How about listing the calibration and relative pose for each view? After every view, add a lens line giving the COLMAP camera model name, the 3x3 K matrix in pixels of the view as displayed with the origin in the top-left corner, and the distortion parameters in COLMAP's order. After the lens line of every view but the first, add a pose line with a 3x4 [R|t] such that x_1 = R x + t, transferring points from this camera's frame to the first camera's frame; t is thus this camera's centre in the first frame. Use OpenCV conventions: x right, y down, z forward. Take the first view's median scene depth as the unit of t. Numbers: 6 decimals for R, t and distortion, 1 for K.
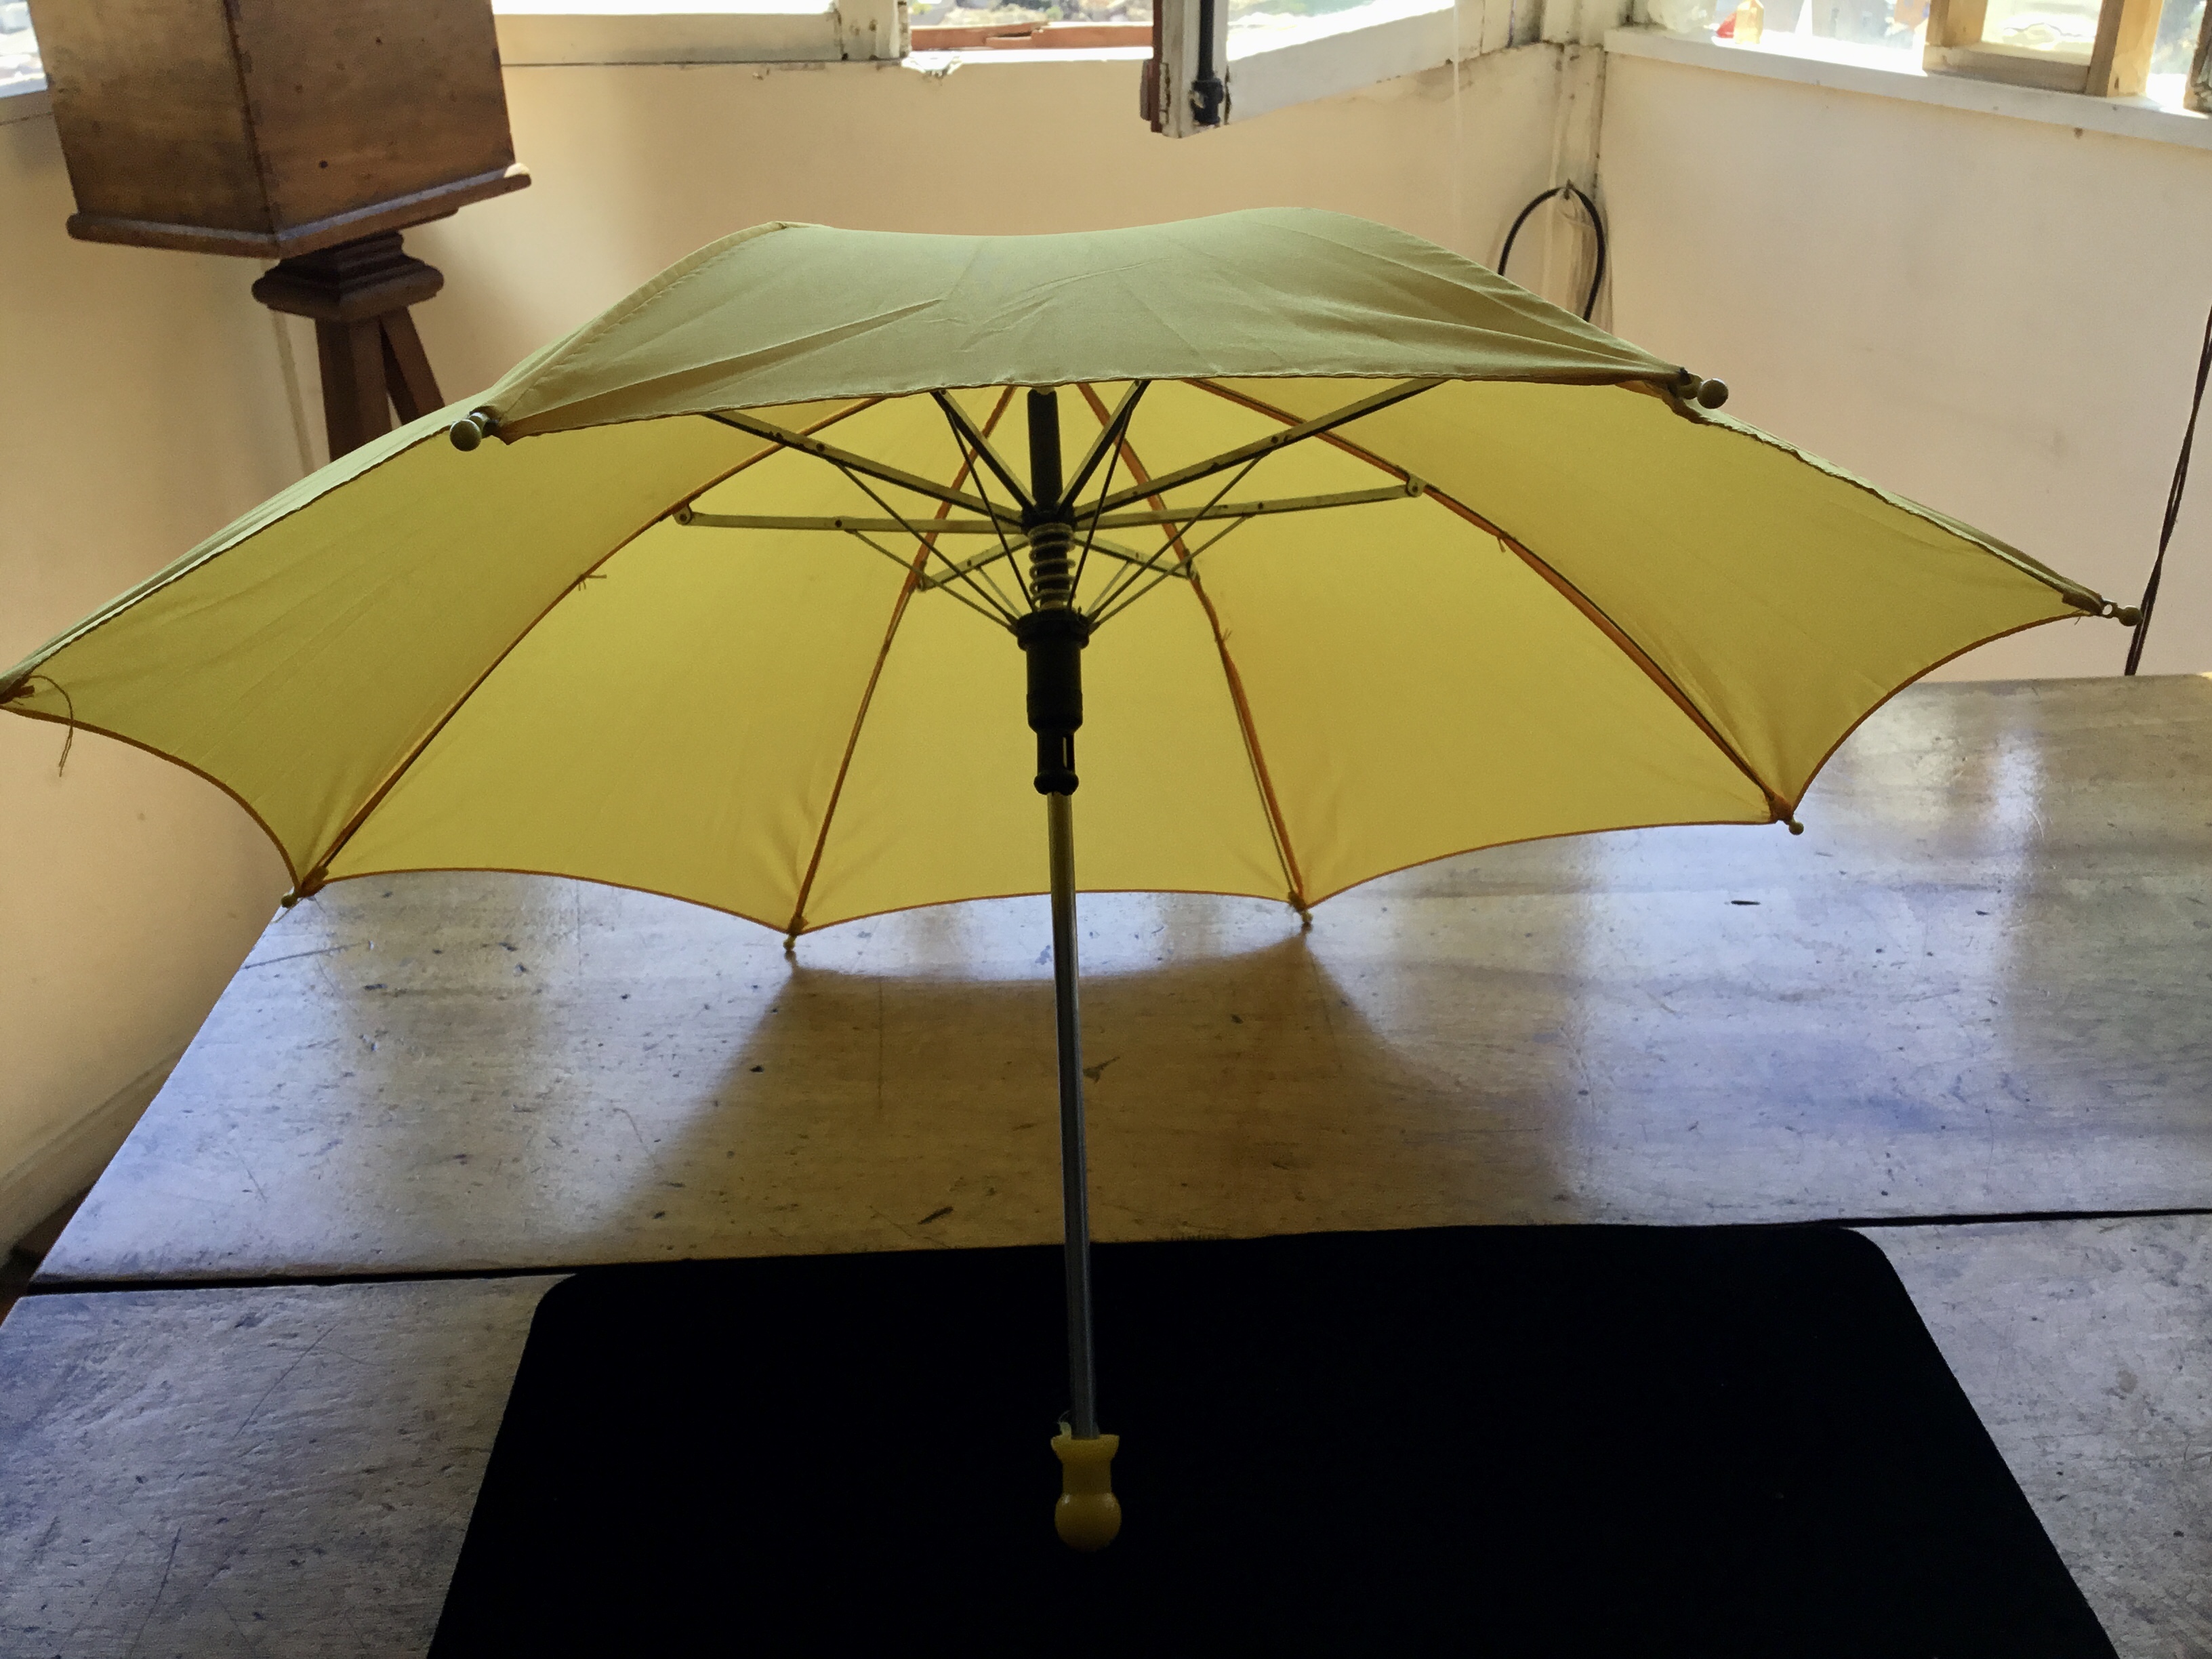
lens RADIAL K [[1979.9, 0, 1125.3], [0, 1979.9, 834.1], [0, 0, 1]] dist [0.035121, -0.070253]
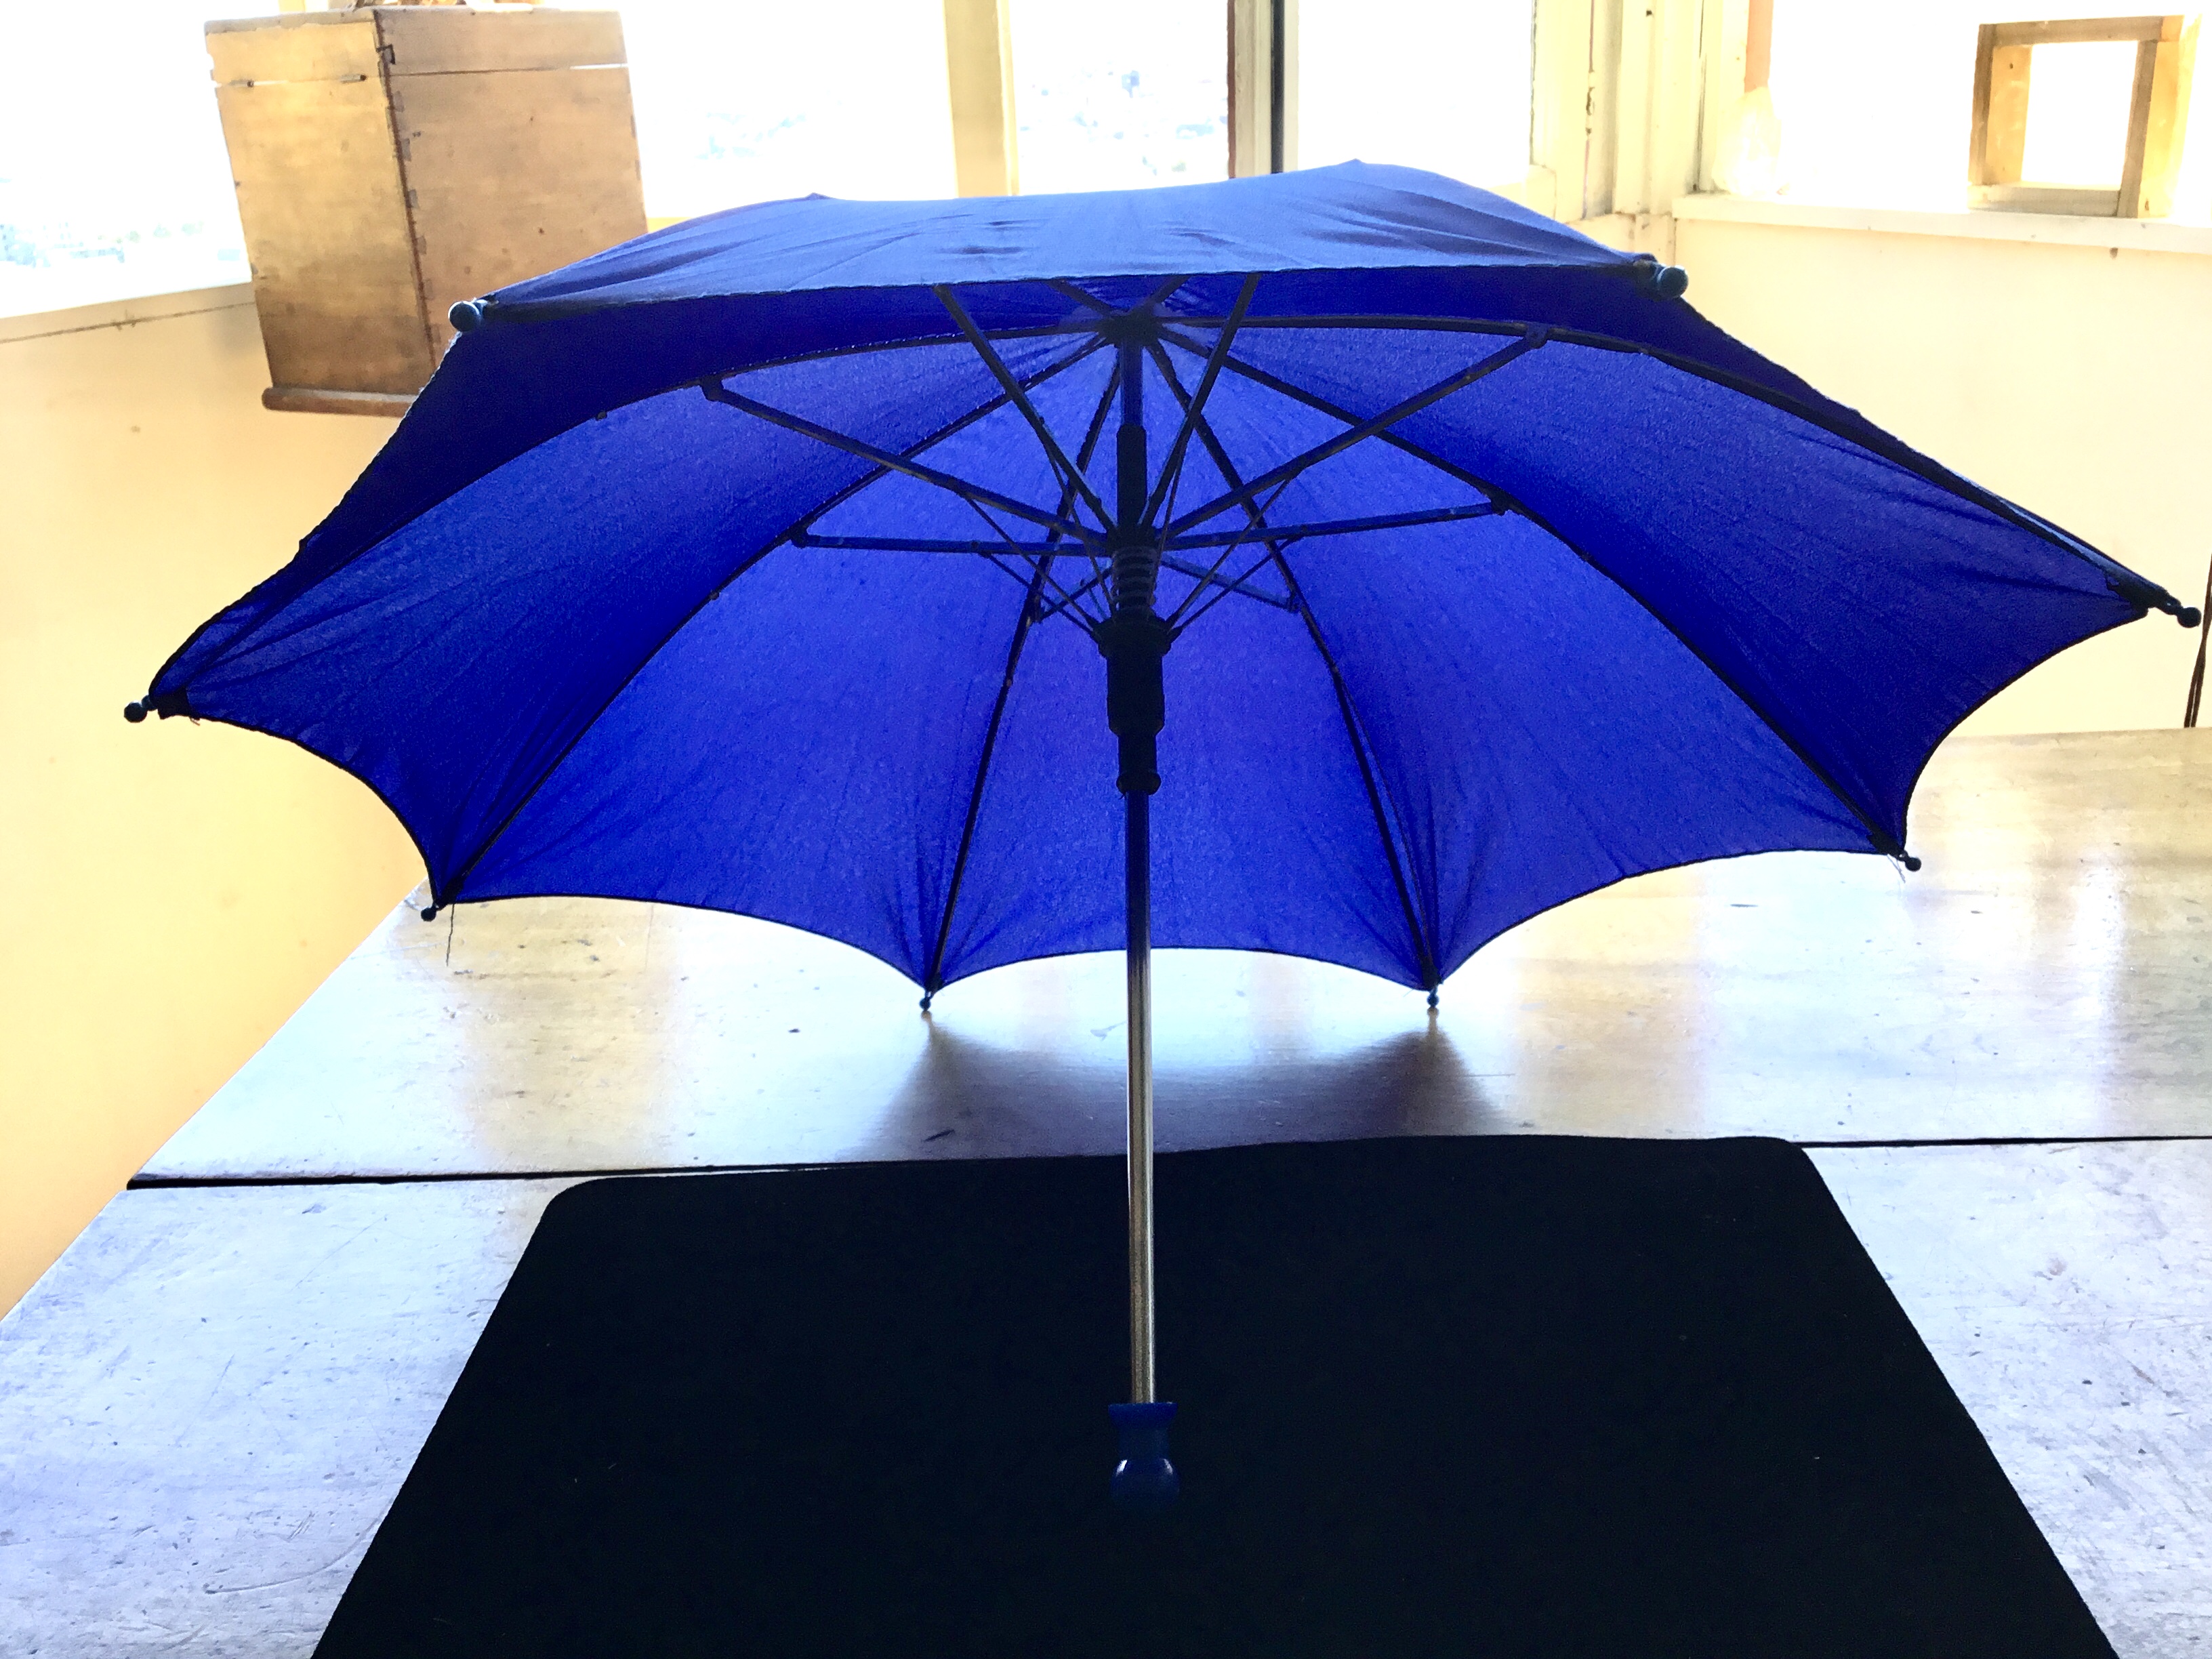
lens RADIAL K [[1979.9, 0, 1127.4], [0, 1979.9, 835.9], [0, 0, 1]] dist [0.035121, -0.070253]
pose [[0.996573, -0.004589, -0.082587, 0.088414], [-0.005419, 0.992691, -0.120561, 0.146181], [0.082537, 0.120595, 0.989265, -0.072534]]
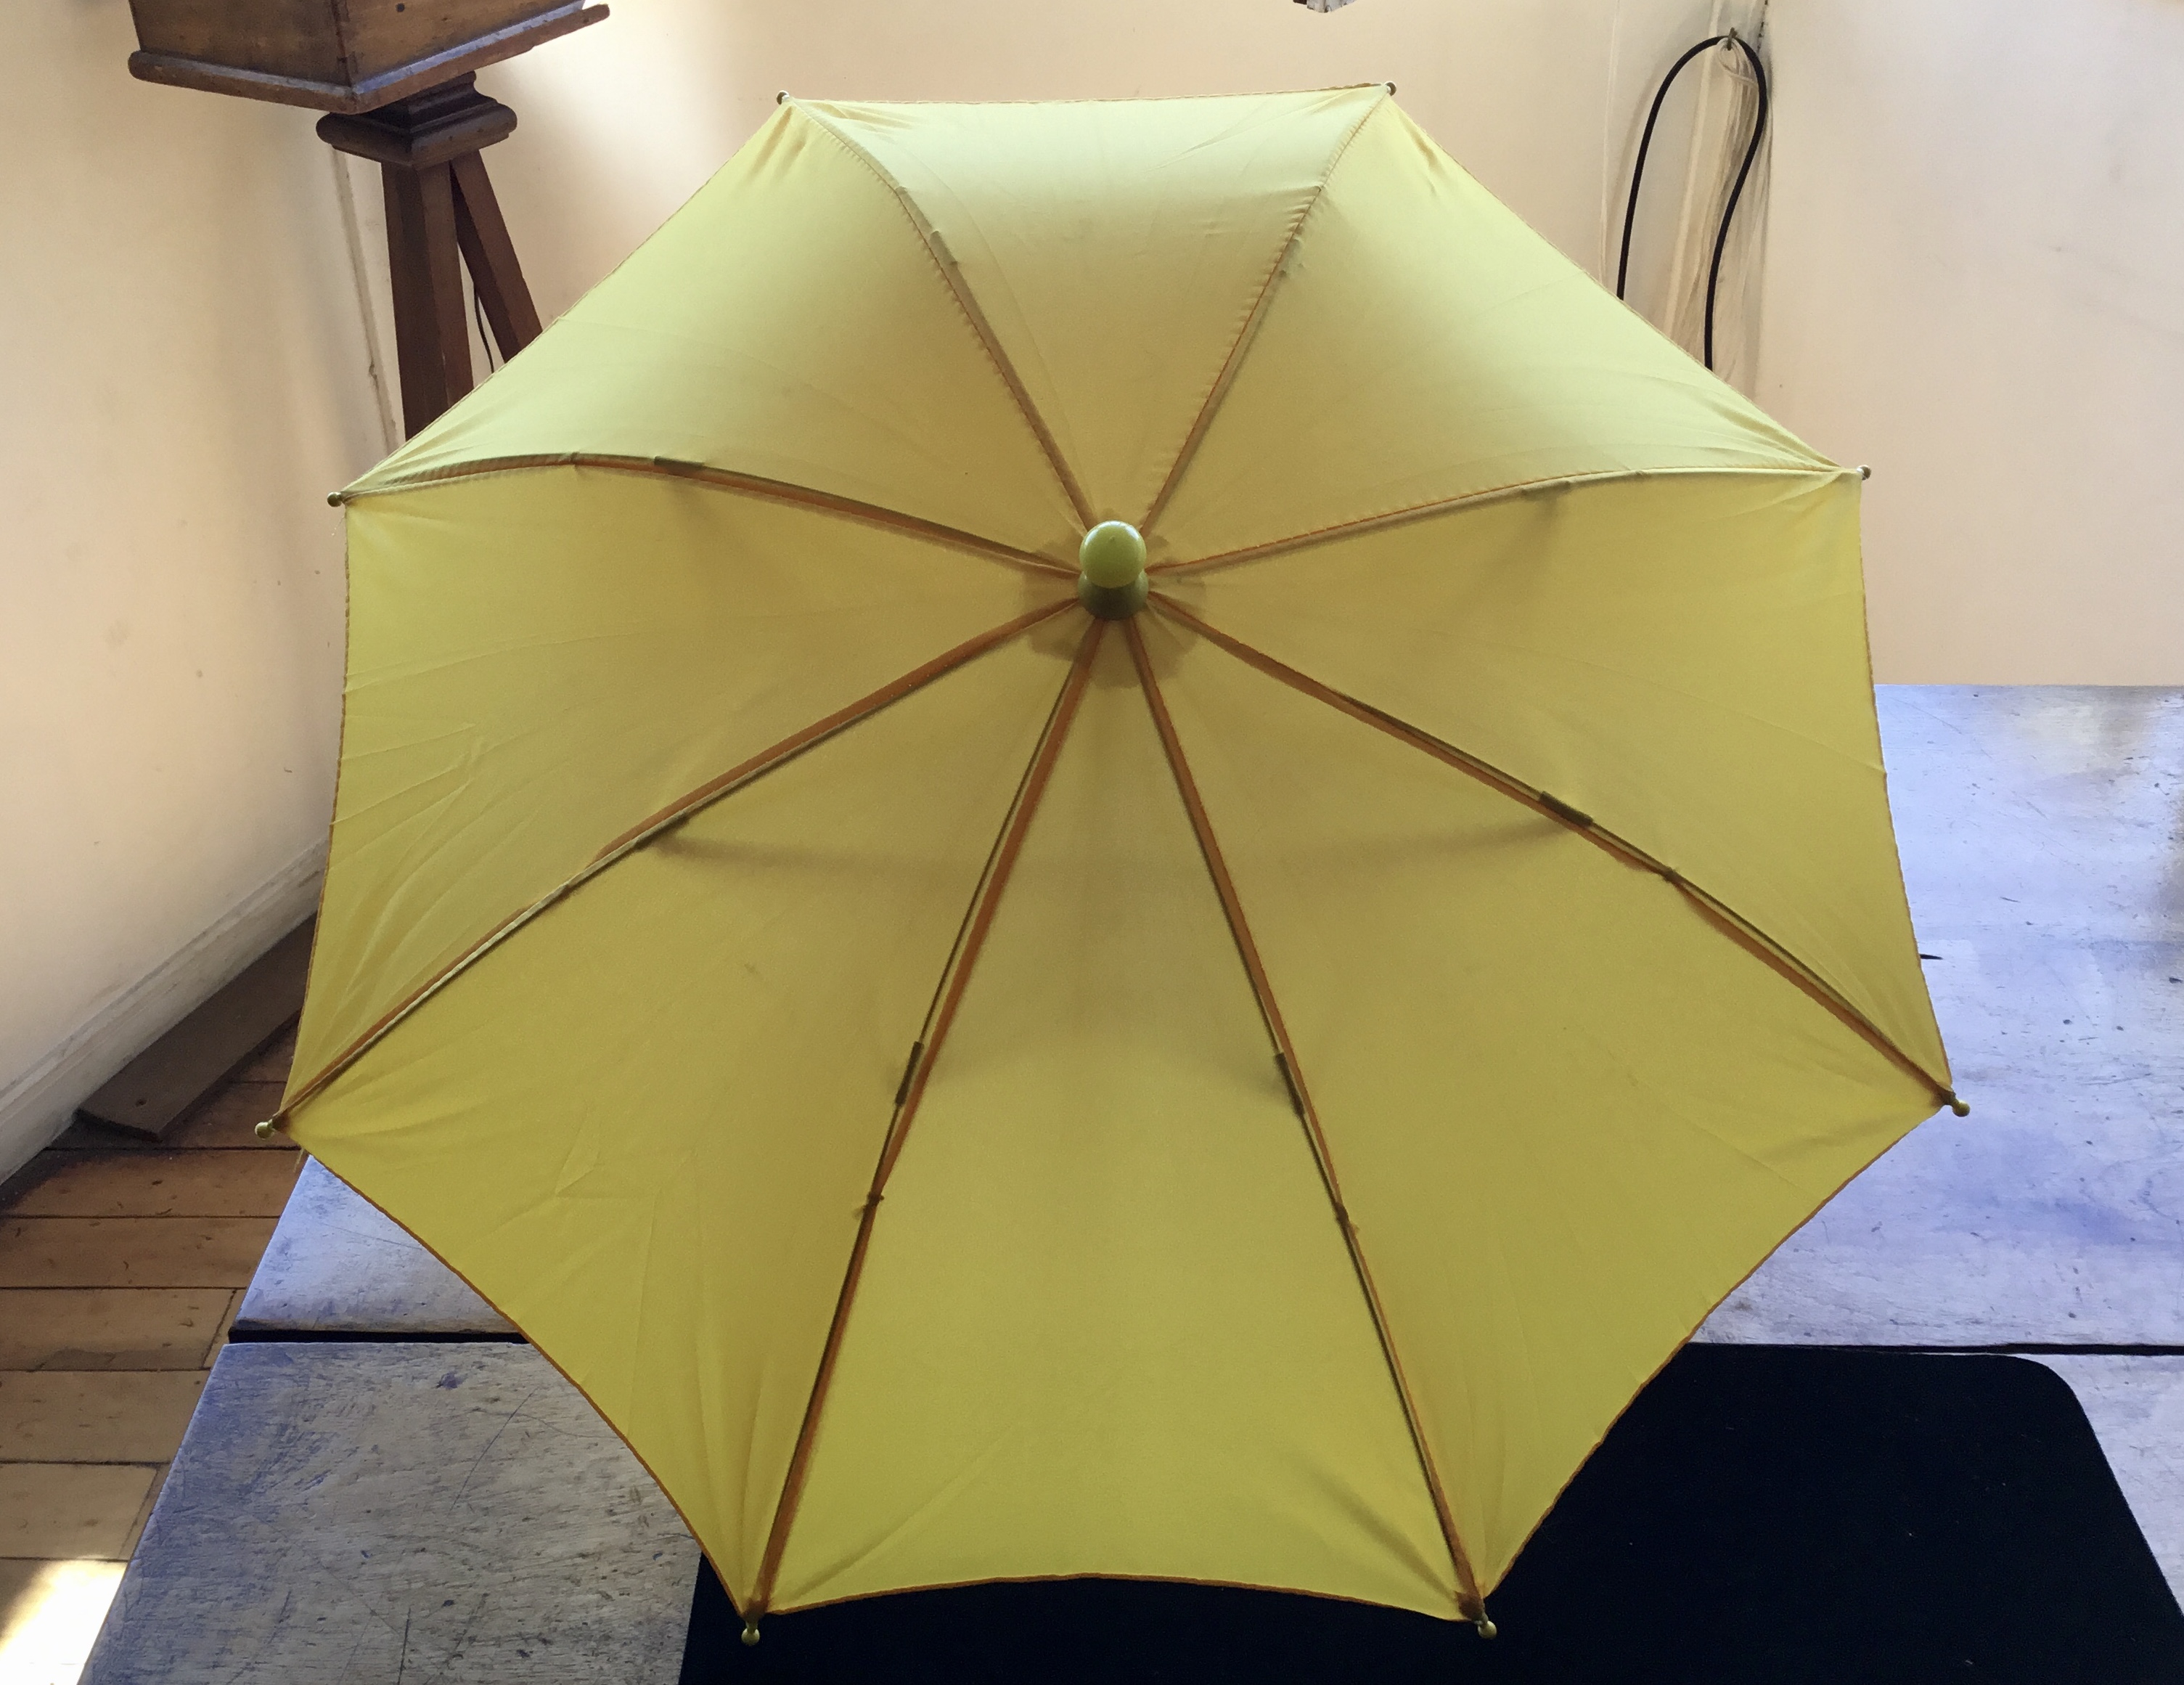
lens RADIAL K [[2119.7, 0, 1069.2], [0, 2119.7, 824.0], [0, 0, 1]] dist [-0.001145, 0.000000]
pose [[0.998668, 0.037798, -0.035120, -0.080924], [-0.033950, 0.993961, 0.104348, -0.142588], [0.038852, -0.103017, 0.993921, -0.037287]]
